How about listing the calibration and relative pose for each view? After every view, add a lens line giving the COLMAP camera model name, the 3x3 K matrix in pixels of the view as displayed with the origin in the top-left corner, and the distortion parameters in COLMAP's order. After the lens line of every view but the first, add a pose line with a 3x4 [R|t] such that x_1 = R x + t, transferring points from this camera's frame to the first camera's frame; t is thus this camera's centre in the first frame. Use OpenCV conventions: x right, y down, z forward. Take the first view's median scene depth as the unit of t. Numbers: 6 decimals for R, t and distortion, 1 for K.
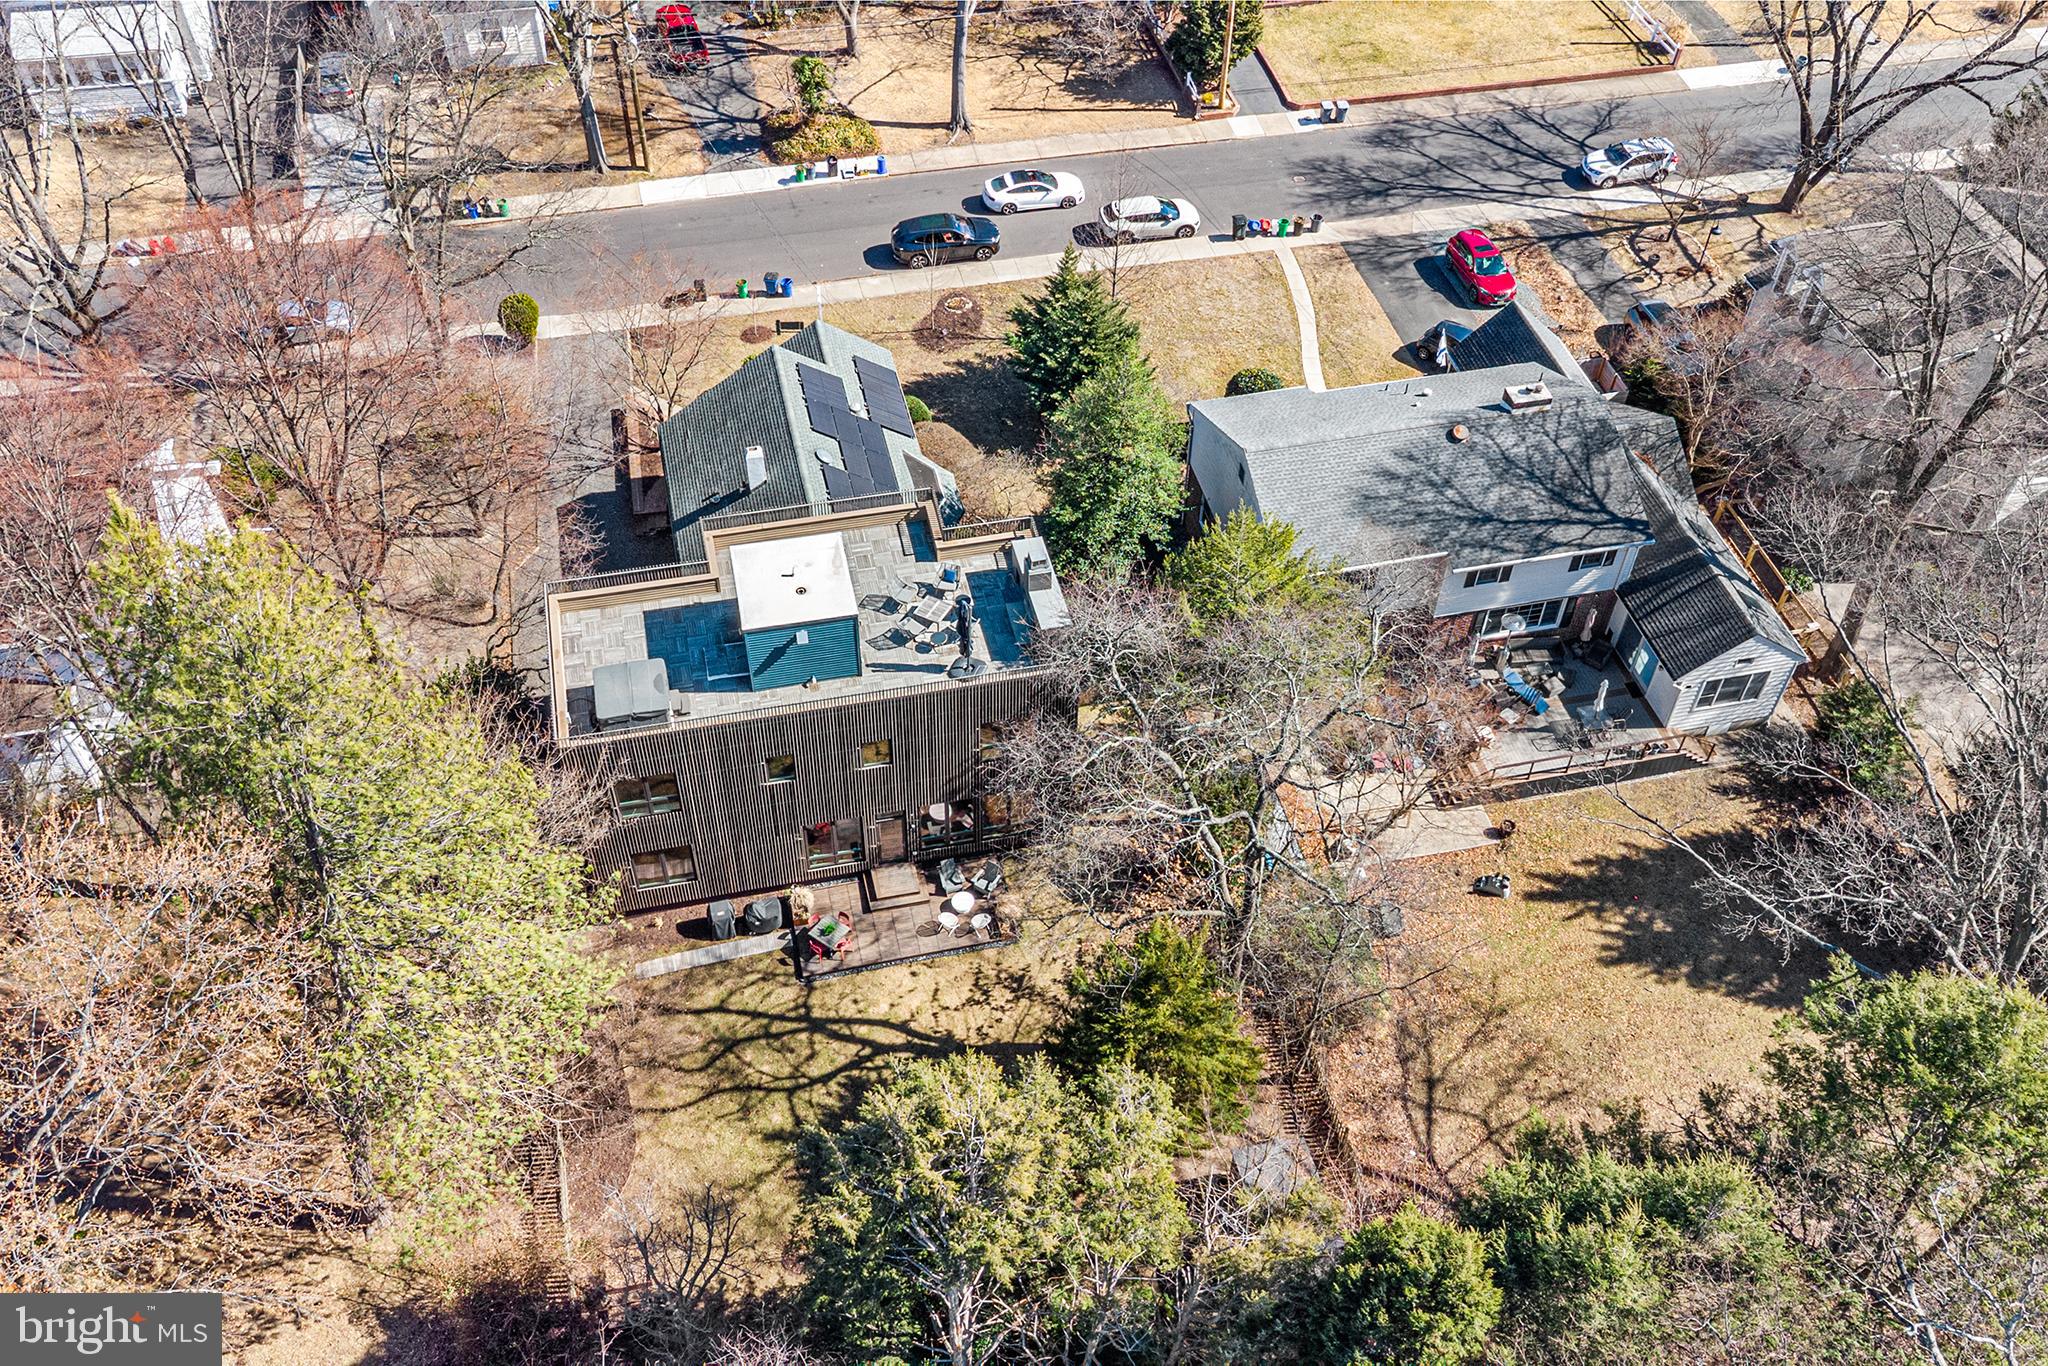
lens RADIAL K [[1753.9, 0, 1031.4], [0, 1753.9, 648.7], [0, 0, 1]] dist [0.046516, -0.002912]
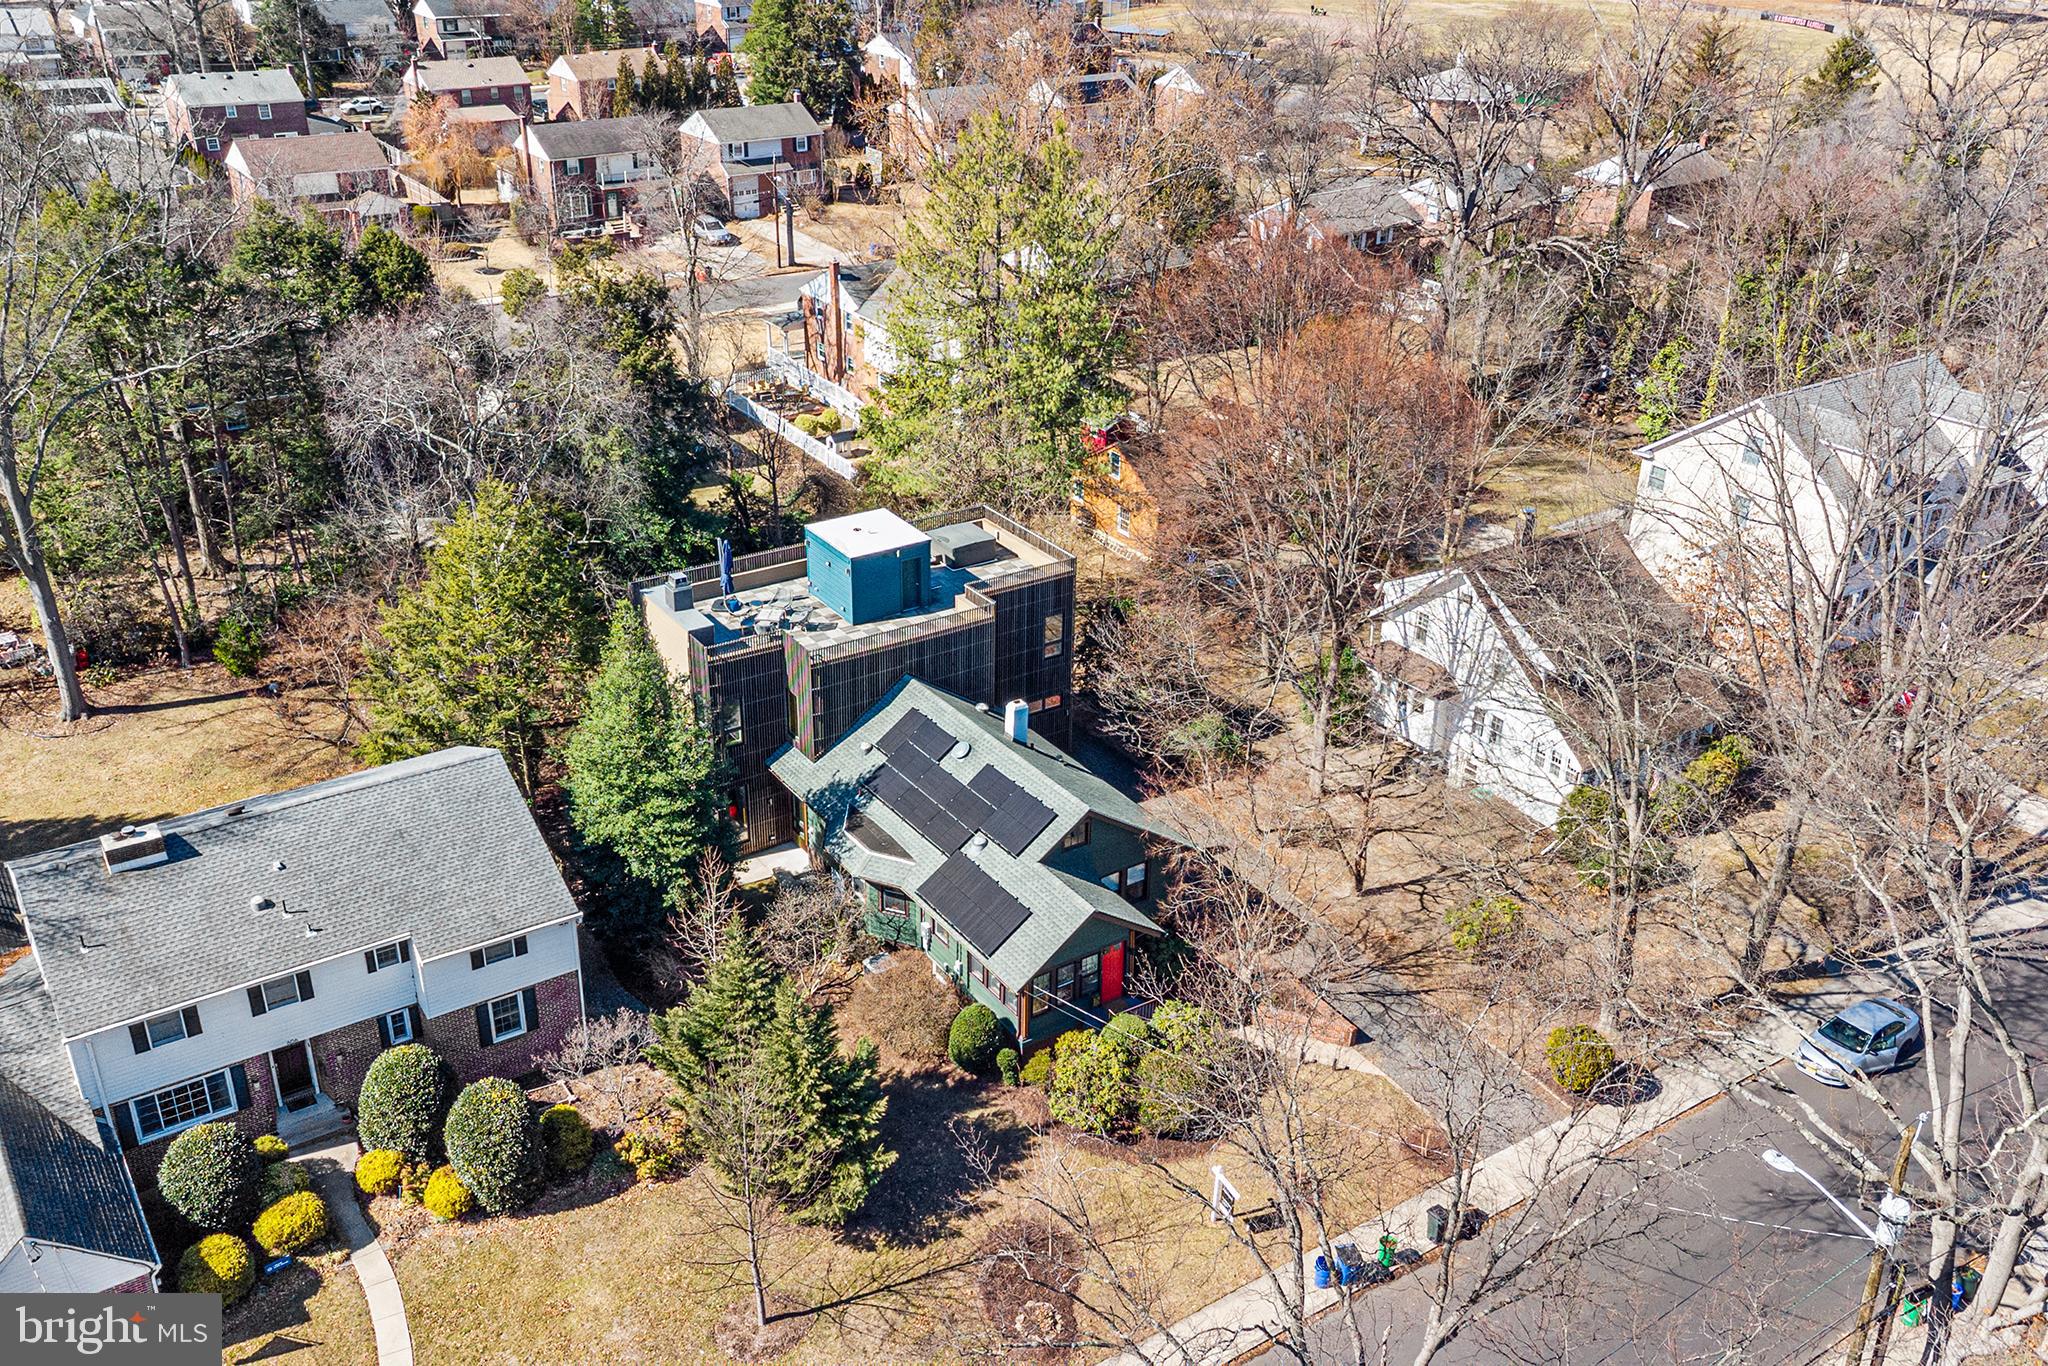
lens RADIAL K [[1753.9, 0, 1031.4], [0, 1753.9, 648.7], [0, 0, 1]] dist [0.046516, -0.002912]
pose [[-0.931359, 0.105971, -0.348341, 0.200113], [-0.300520, 0.316416, 0.899760, -1.142602], [0.205569, 0.942683, -0.262850, 1.384769]]
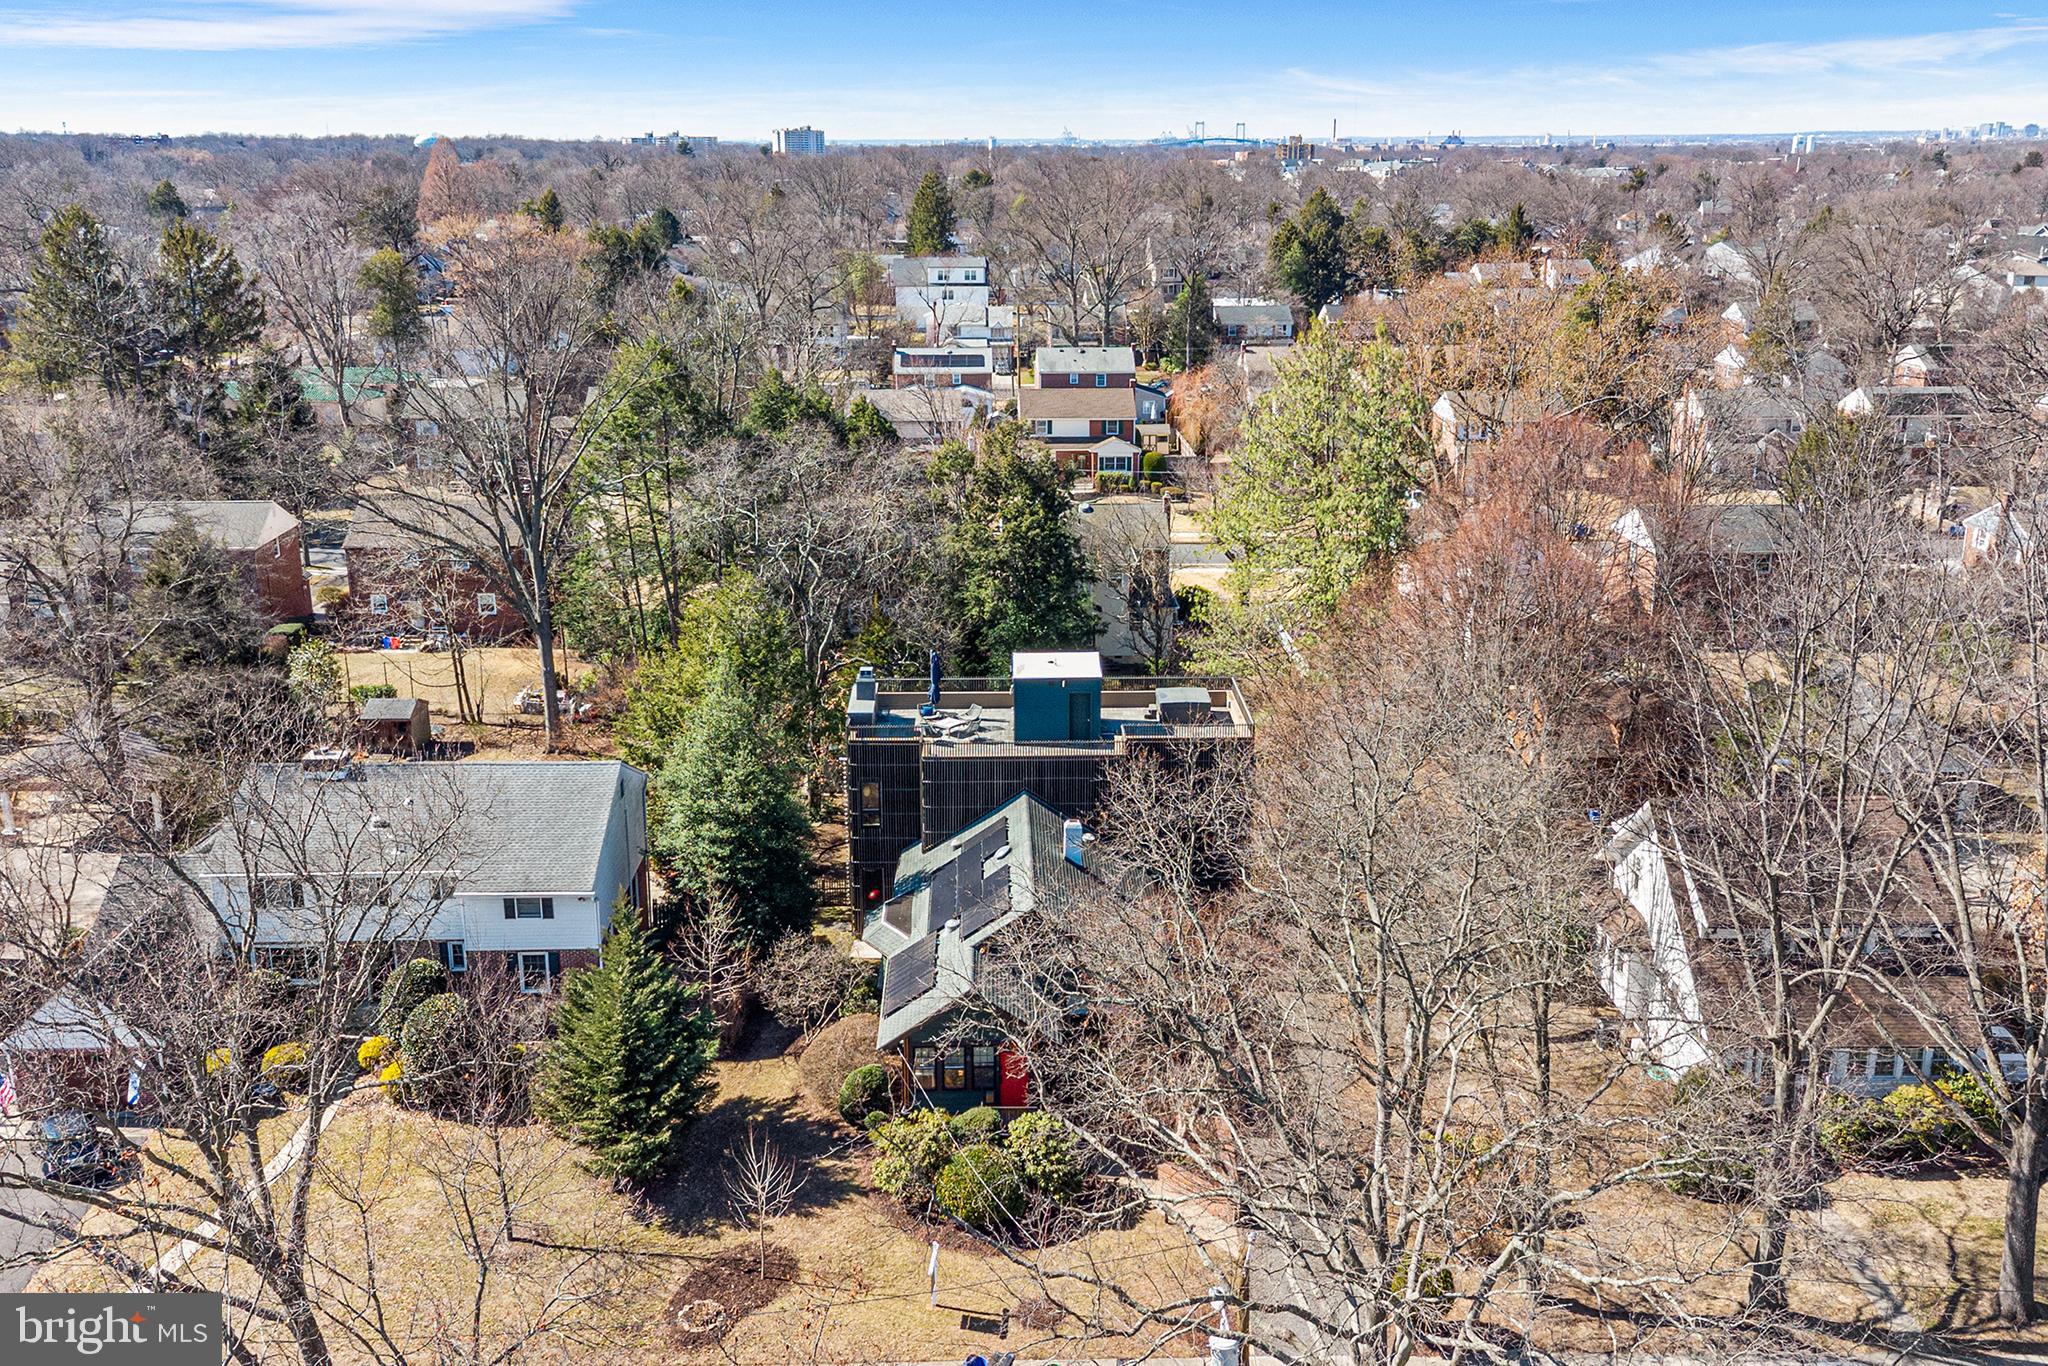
lens RADIAL K [[1798.4, 0, 1023.0], [0, 1798.4, 689.8], [0, 0, 1]] dist [0.077958, -0.119934]
pose [[-0.978244, -0.093714, 0.185083, -0.349505], [0.124346, 0.449267, 0.884702, -1.187915], [-0.166061, 0.888469, -0.427840, 1.545371]]
